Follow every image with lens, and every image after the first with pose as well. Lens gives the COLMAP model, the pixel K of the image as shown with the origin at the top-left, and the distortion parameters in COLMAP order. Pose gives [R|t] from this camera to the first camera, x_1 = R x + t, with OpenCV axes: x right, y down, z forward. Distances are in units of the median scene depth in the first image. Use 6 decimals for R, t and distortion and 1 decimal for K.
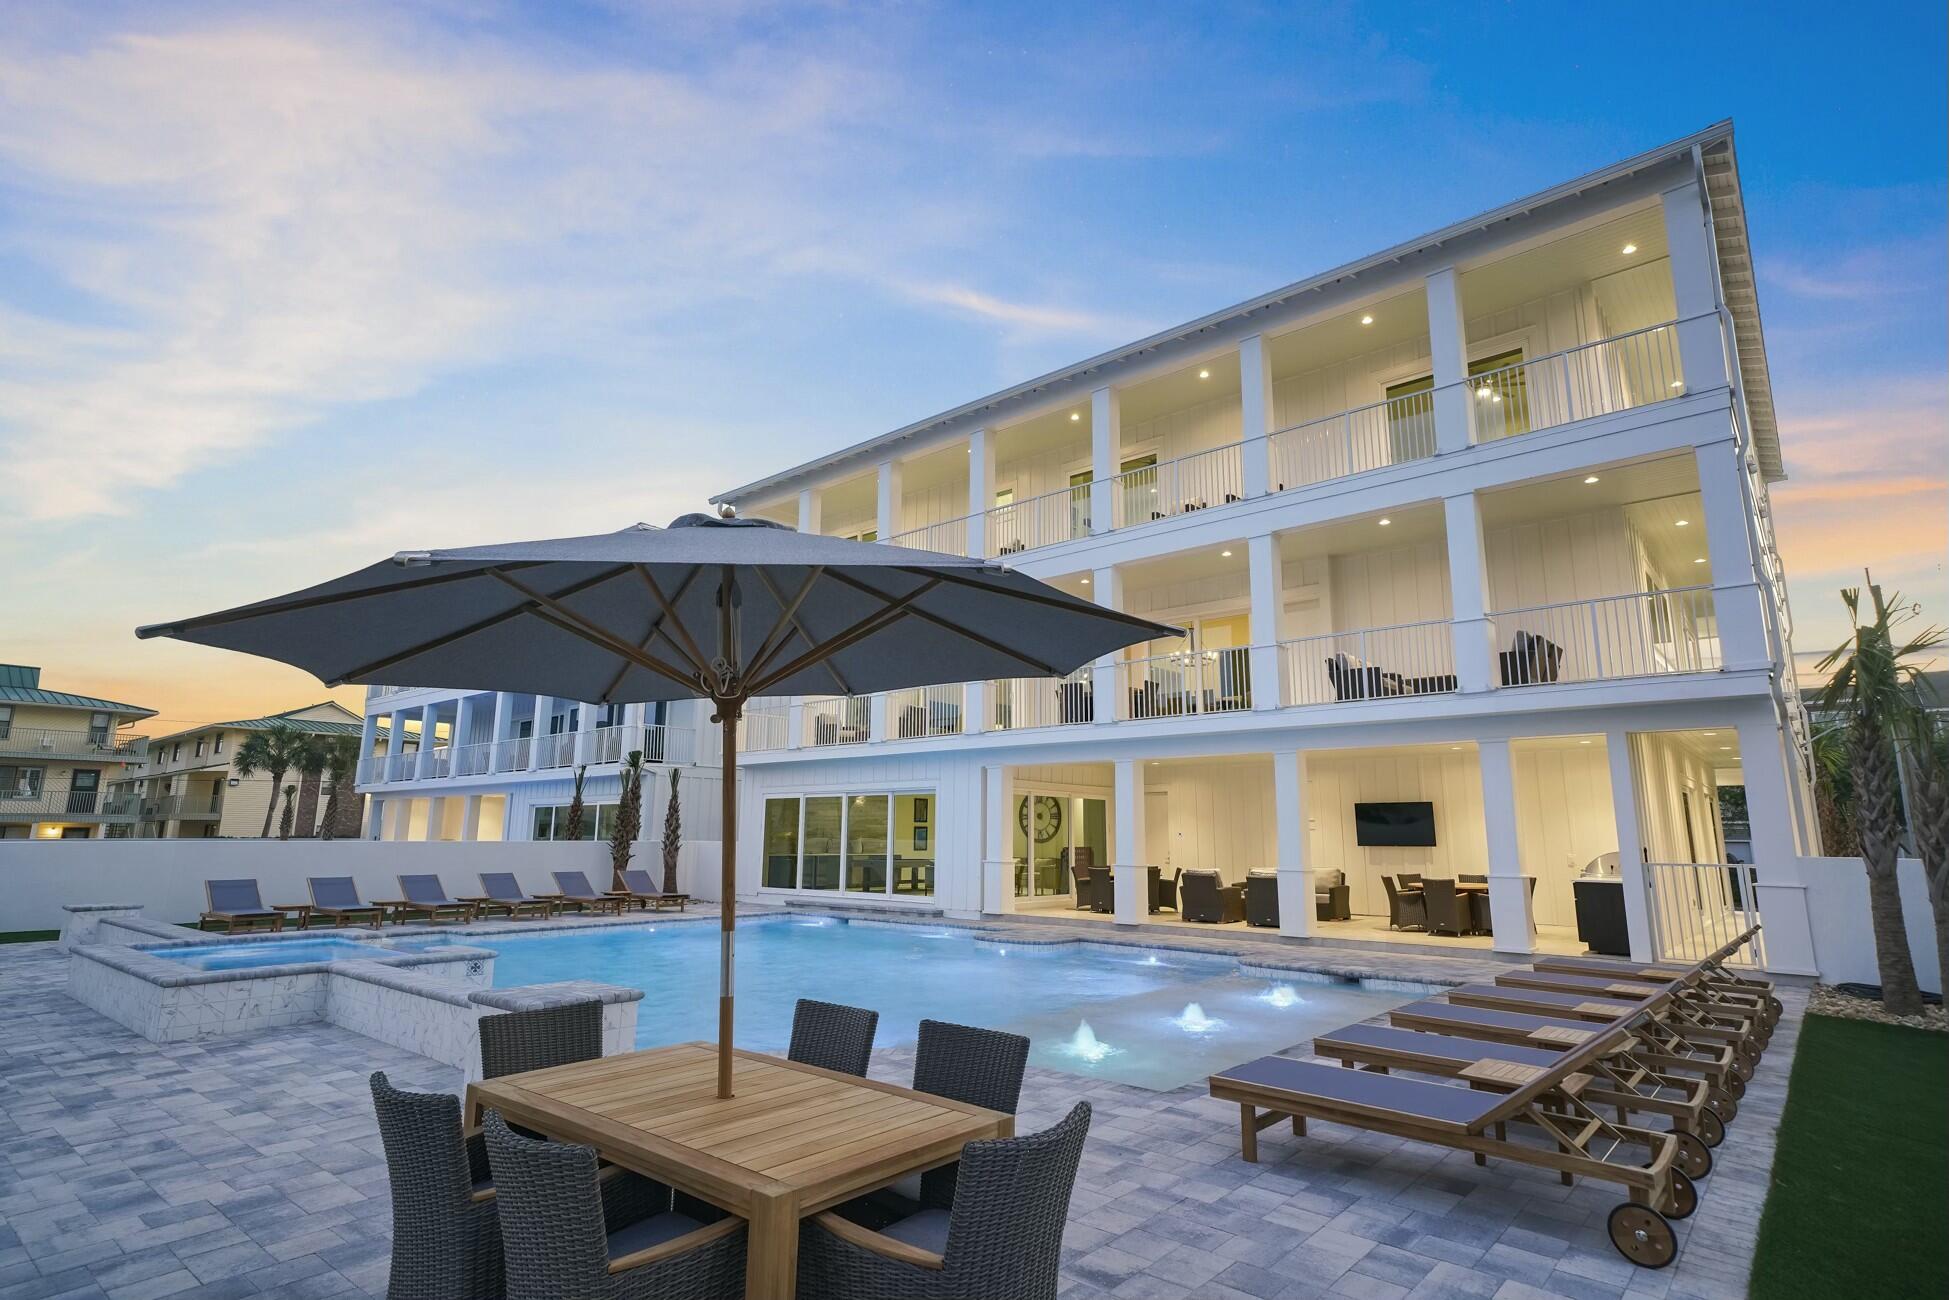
lens RADIAL K [[979.3, 0, 942.9], [0, 979.3, 656.1], [0, 0, 1]] dist [0.023414, -0.000049]
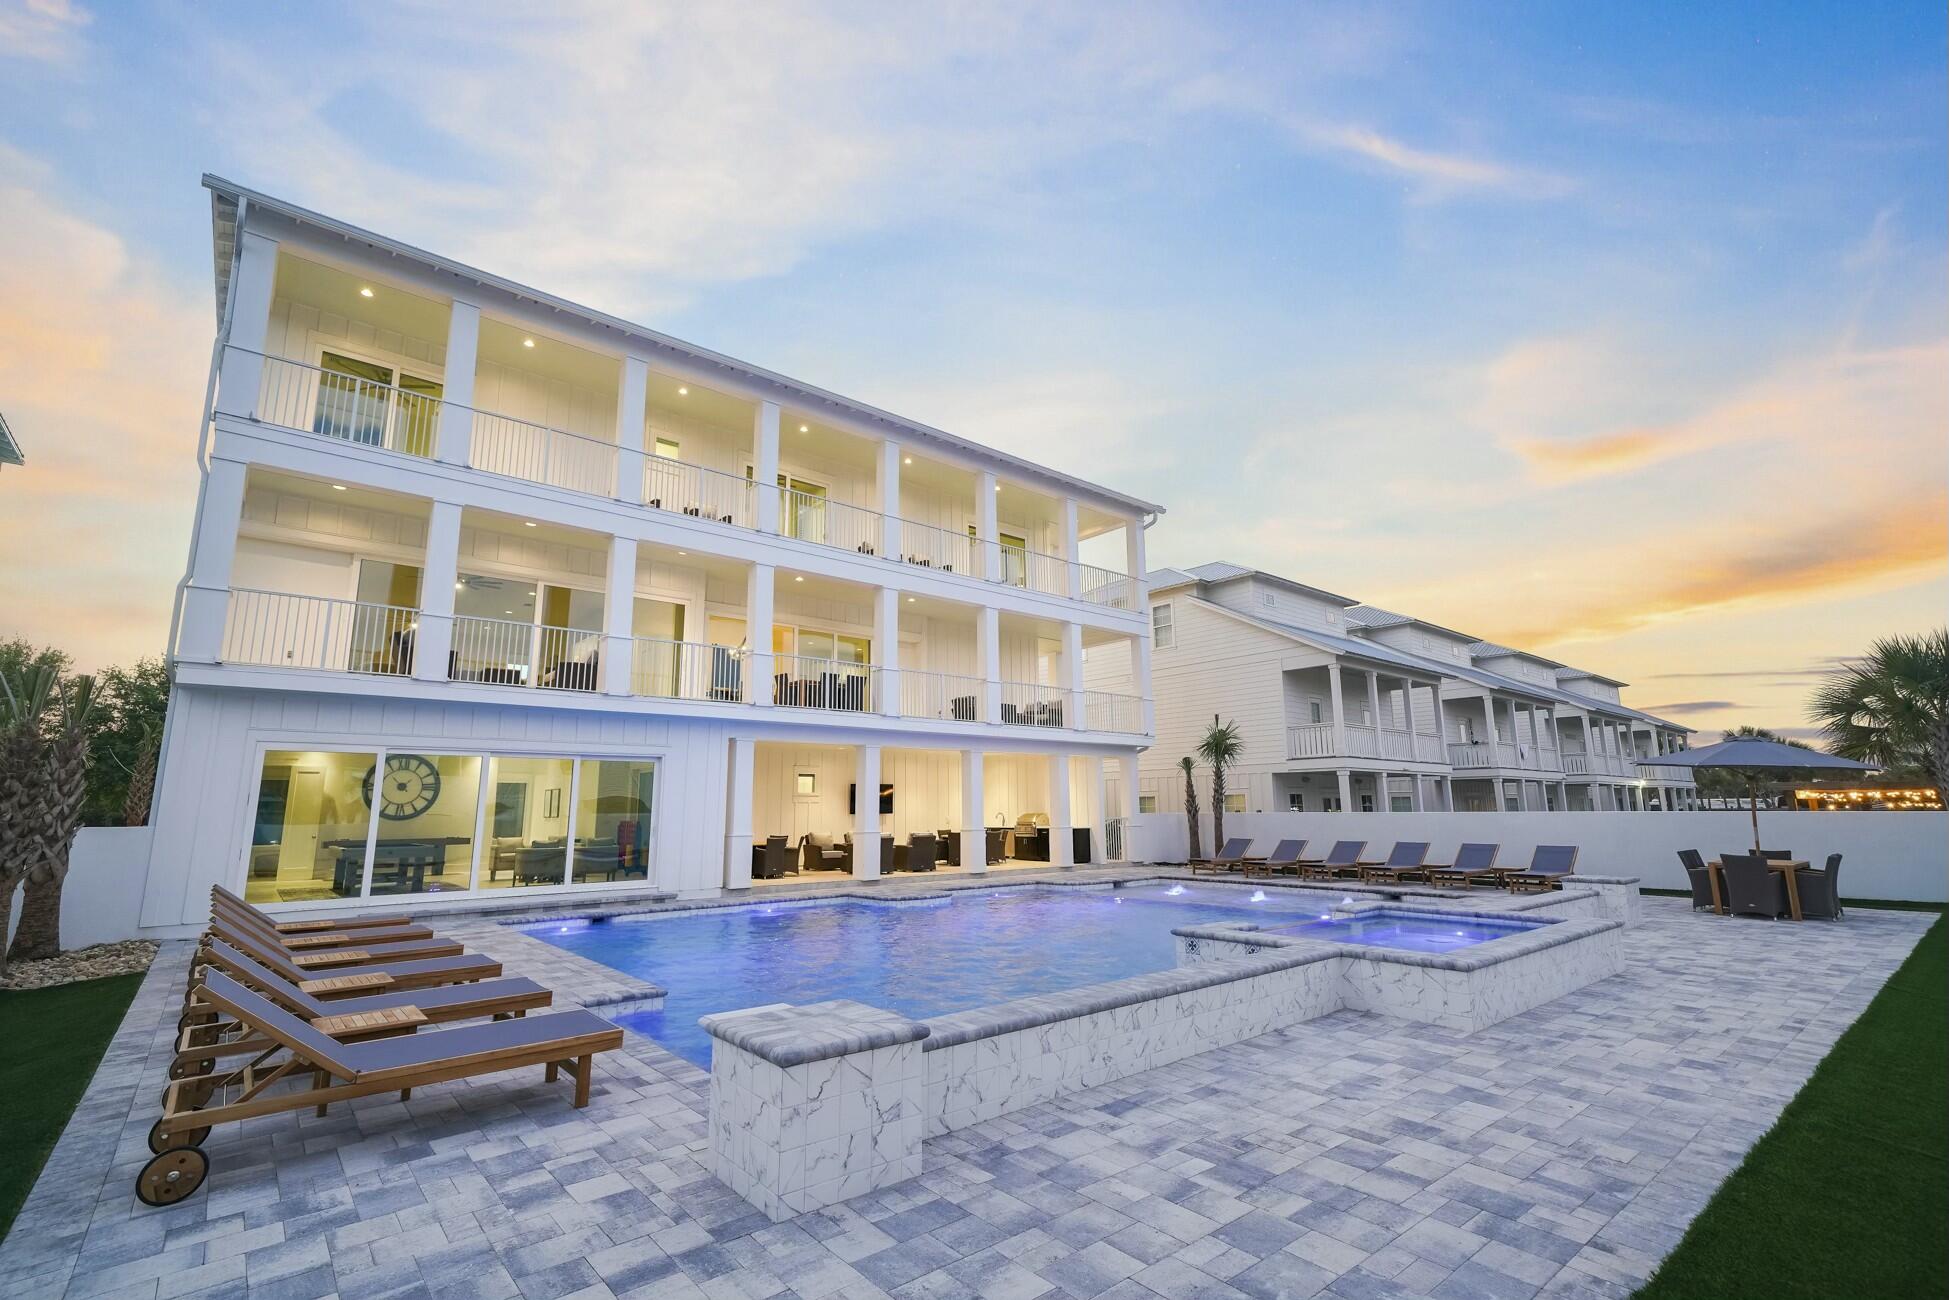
lens RADIAL K [[864.9, 0, 945.1], [0, 864.9, 647.0], [0, 0, 1]] dist [0.011868, 0.000152]
pose [[0.174489, 0.185361, 0.967055, -0.733849], [-0.176330, 0.972128, -0.154518, 0.116725], [-0.968742, -0.143559, 0.202310, 0.616582]]
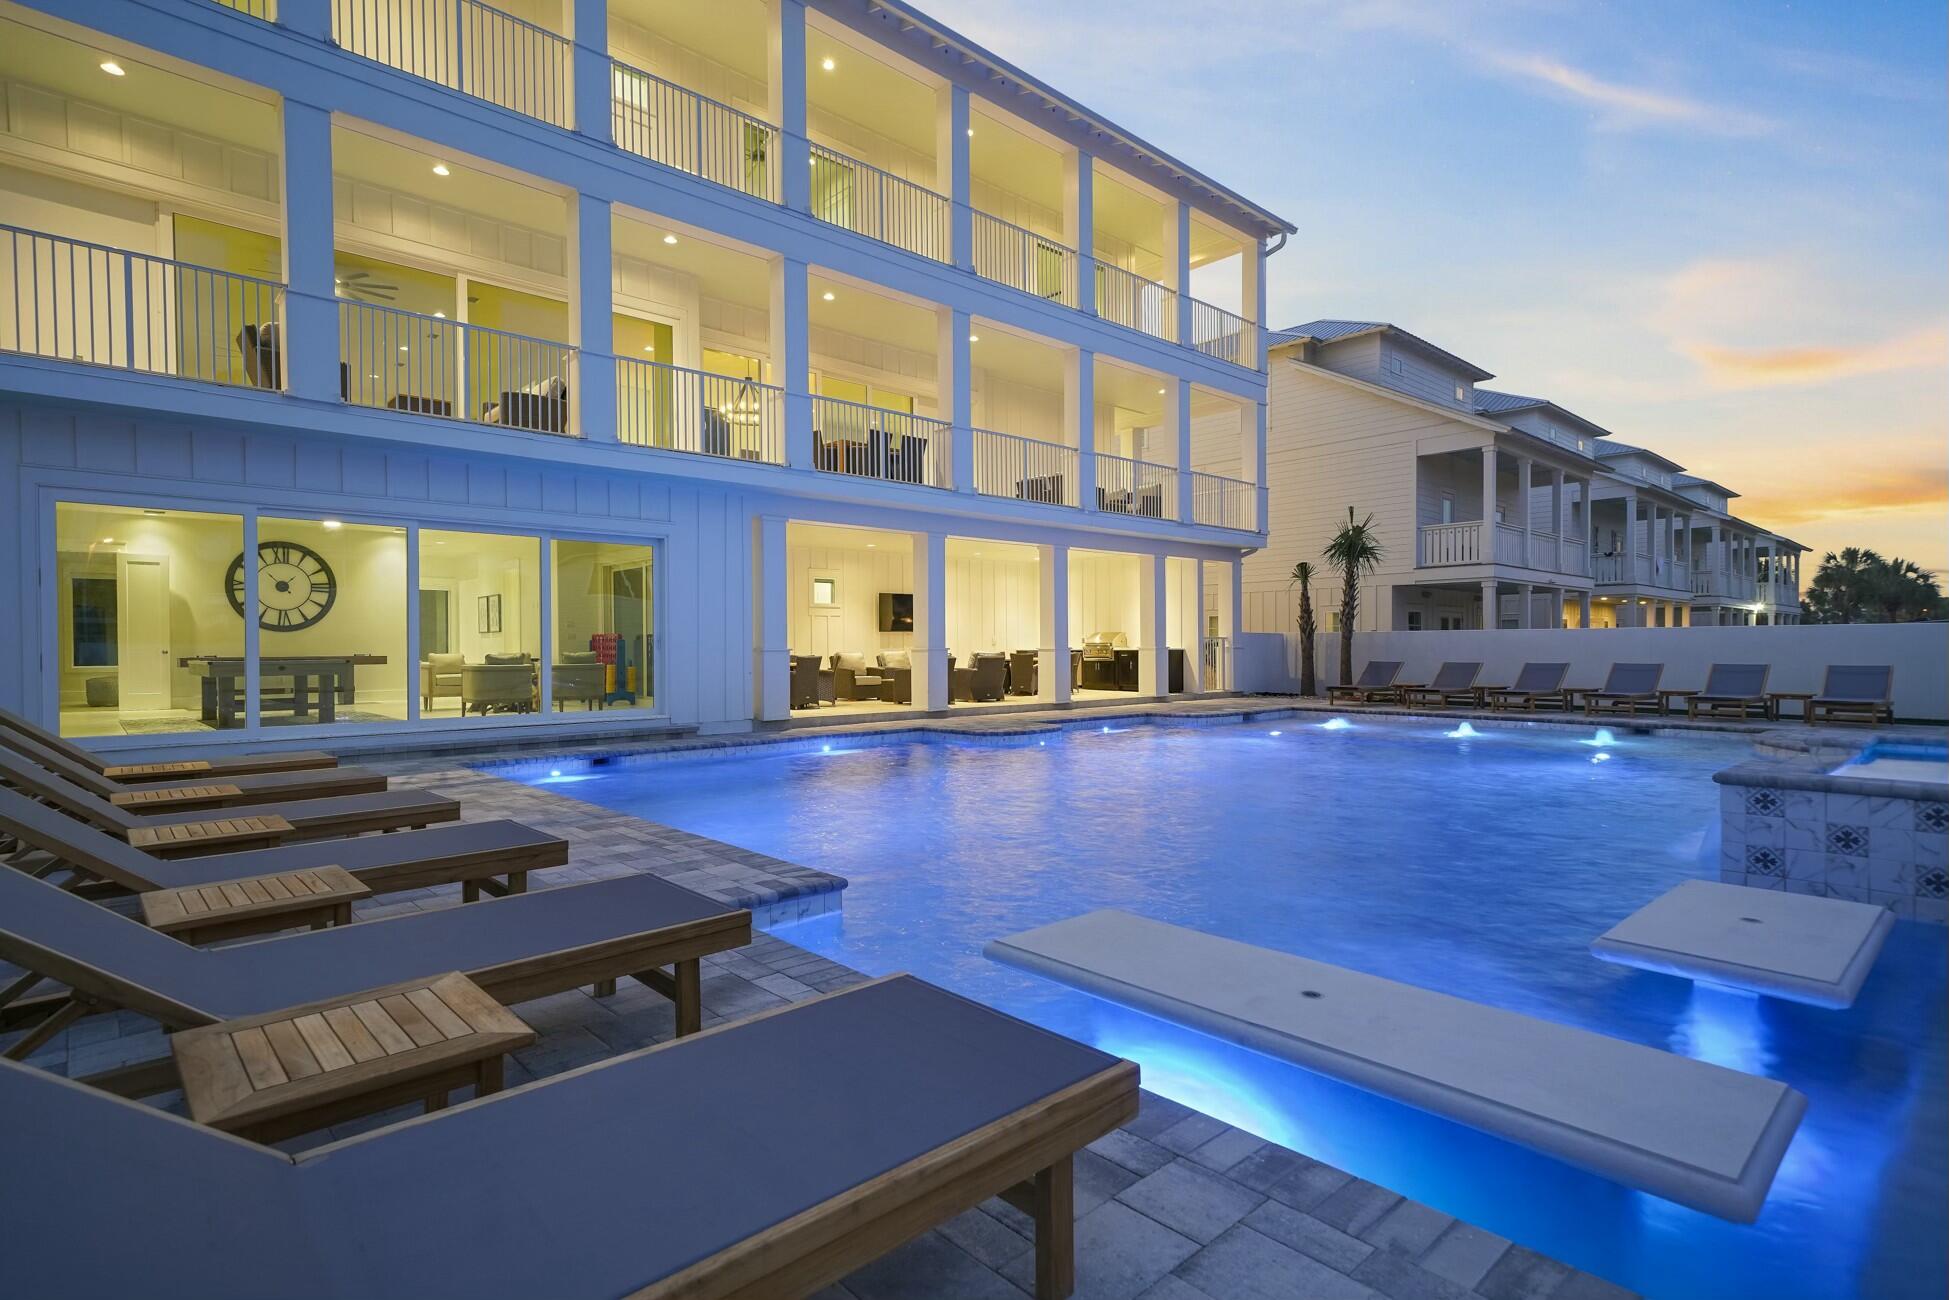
lens RADIAL K [[979.3, 0, 942.9], [0, 979.3, 656.1], [0, 0, 1]] dist [0.023414, -0.000049]
pose [[0.131986, -0.007134, 0.991226, -0.594666], [-0.180364, 0.983108, 0.031092, 0.160006], [-0.974704, -0.182885, 0.128470, 0.744849]]
